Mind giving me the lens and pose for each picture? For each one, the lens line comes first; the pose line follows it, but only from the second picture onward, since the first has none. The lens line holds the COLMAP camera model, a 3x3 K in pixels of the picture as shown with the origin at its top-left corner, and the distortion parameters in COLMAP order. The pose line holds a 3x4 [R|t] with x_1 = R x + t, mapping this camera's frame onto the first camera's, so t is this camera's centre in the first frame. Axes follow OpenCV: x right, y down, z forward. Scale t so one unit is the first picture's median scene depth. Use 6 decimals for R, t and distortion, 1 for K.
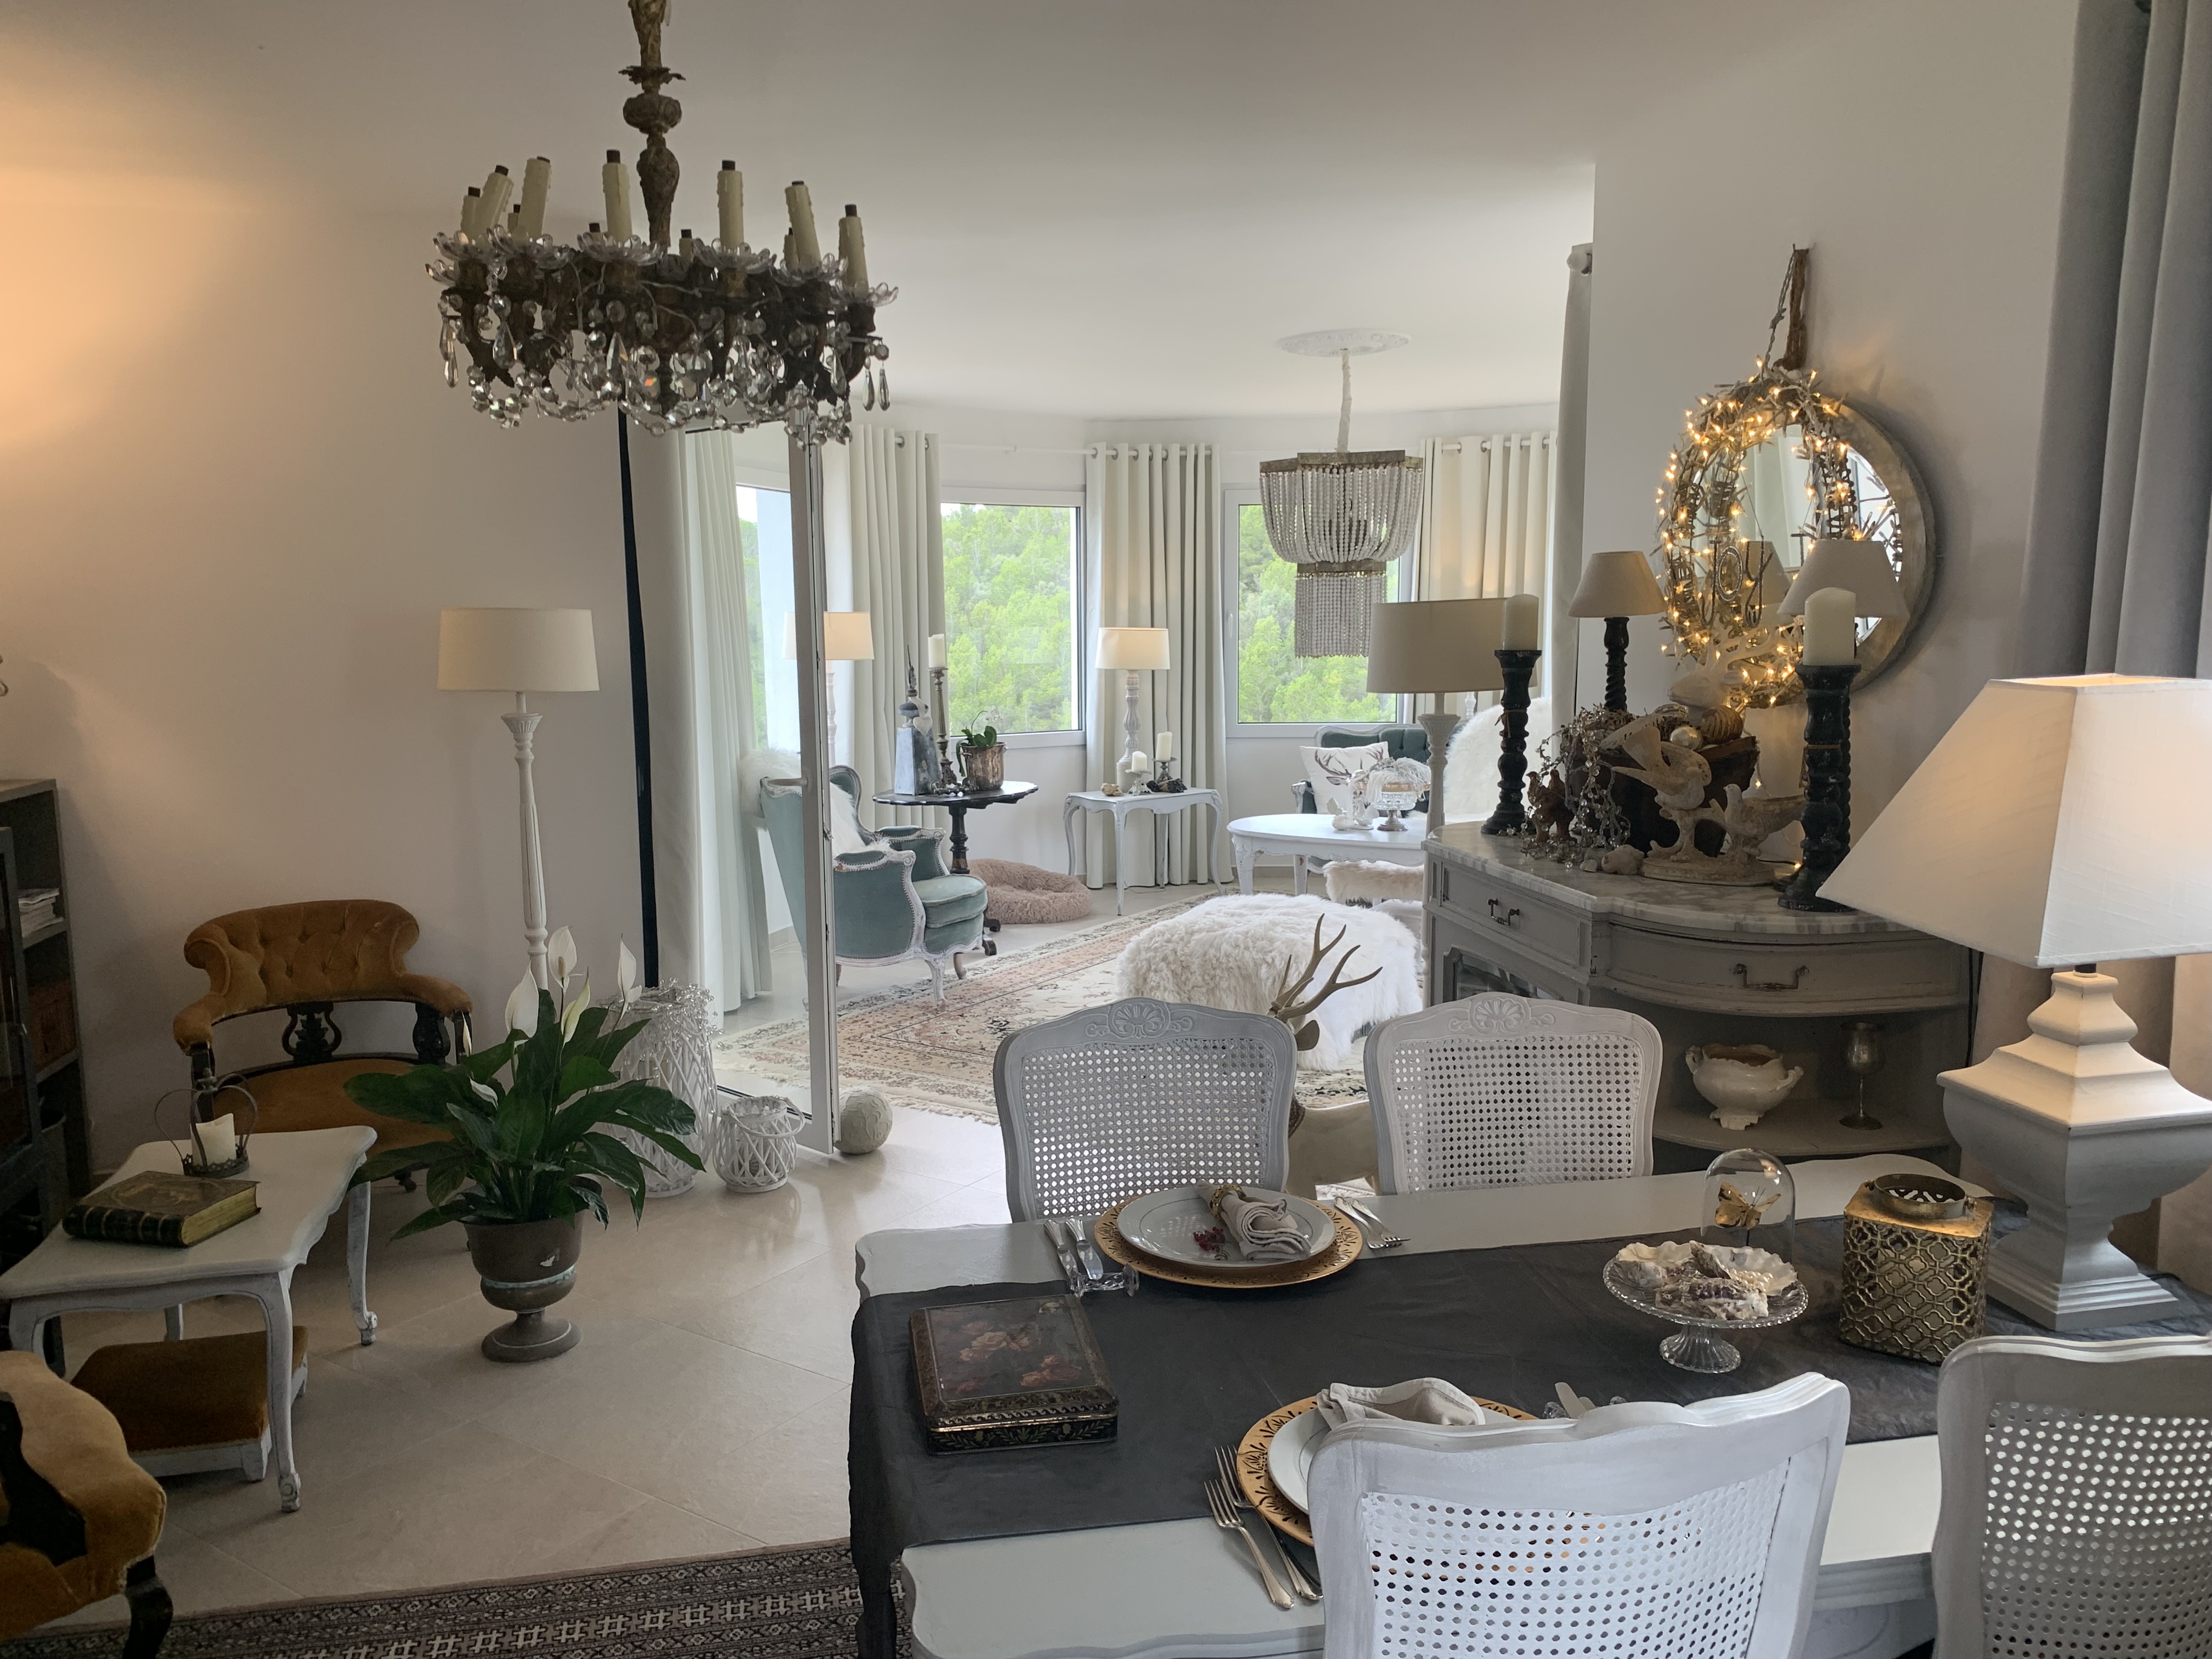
lens RADIAL K [[1673.5, 0, 1098.3], [0, 1673.5, 825.6], [0, 0, 1]] dist [0.040548, -0.051549]
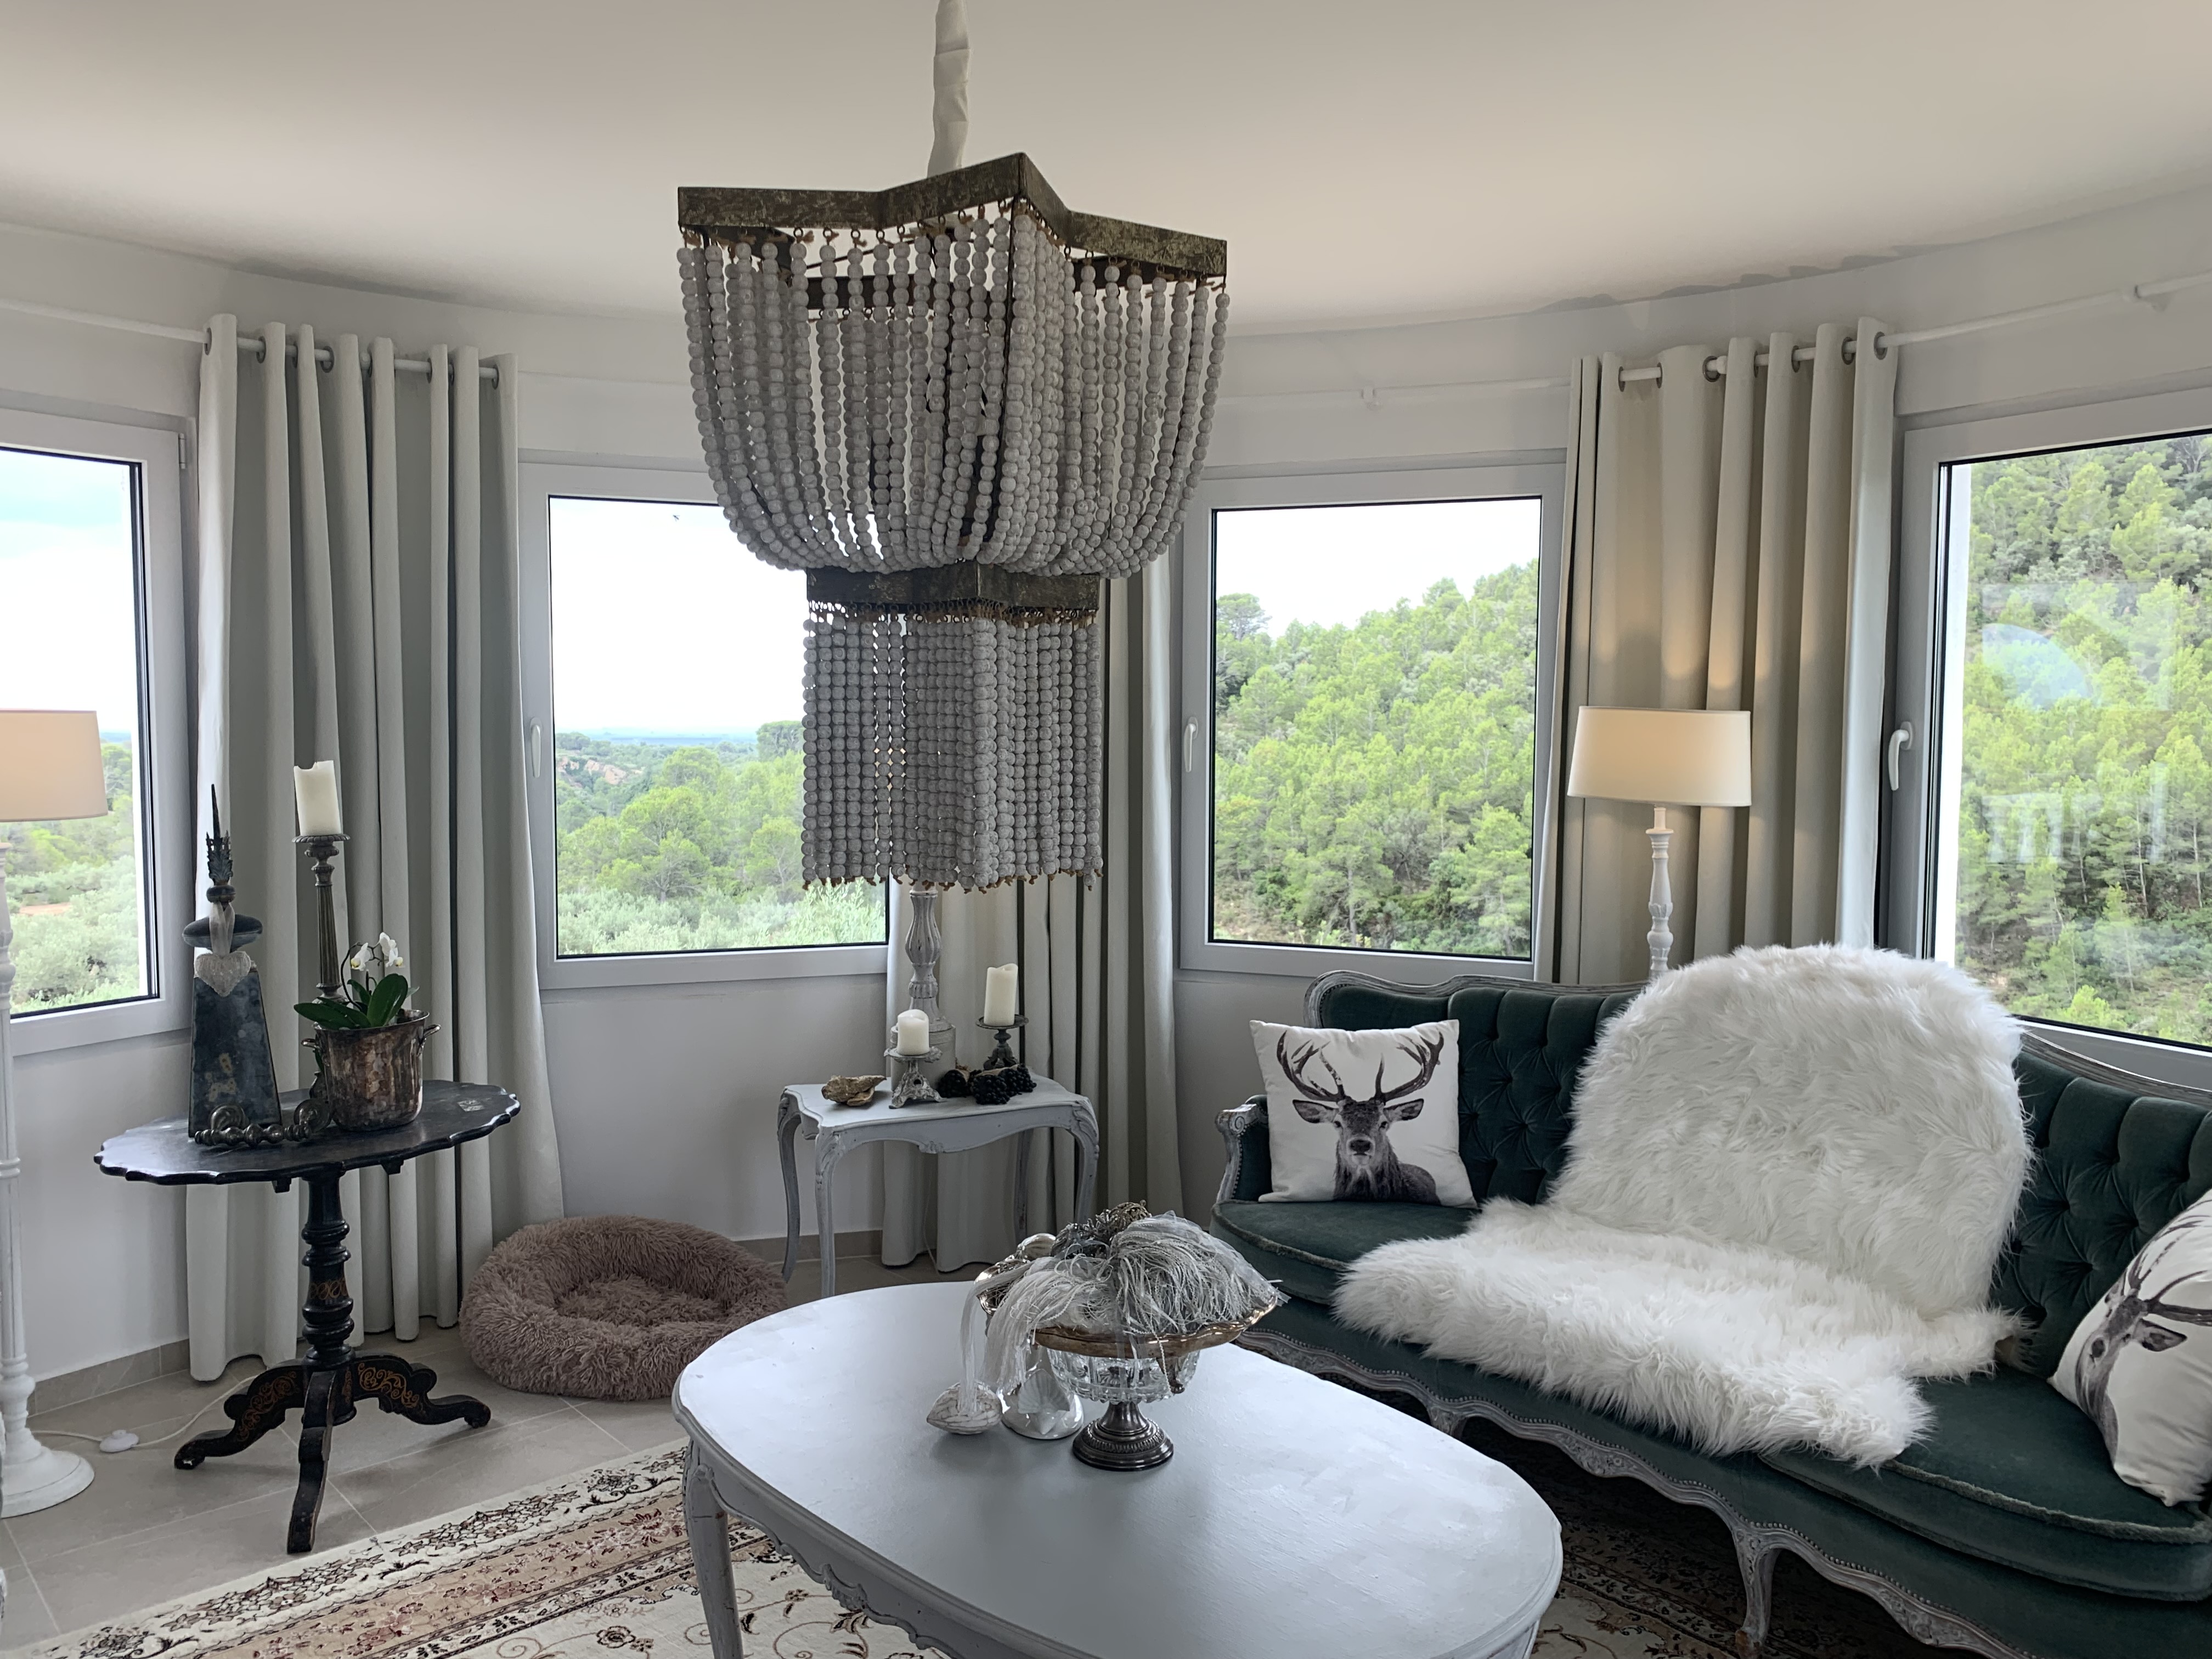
lens RADIAL K [[1673.5, 0, 1102.0], [0, 1673.5, 820.7], [0, 0, 1]] dist [0.040548, -0.051549]
pose [[0.966326, 0.029931, -0.255575, 0.195755], [-0.045163, 0.997522, -0.053938, -0.075179], [0.253327, 0.063664, 0.965284, 0.559280]]
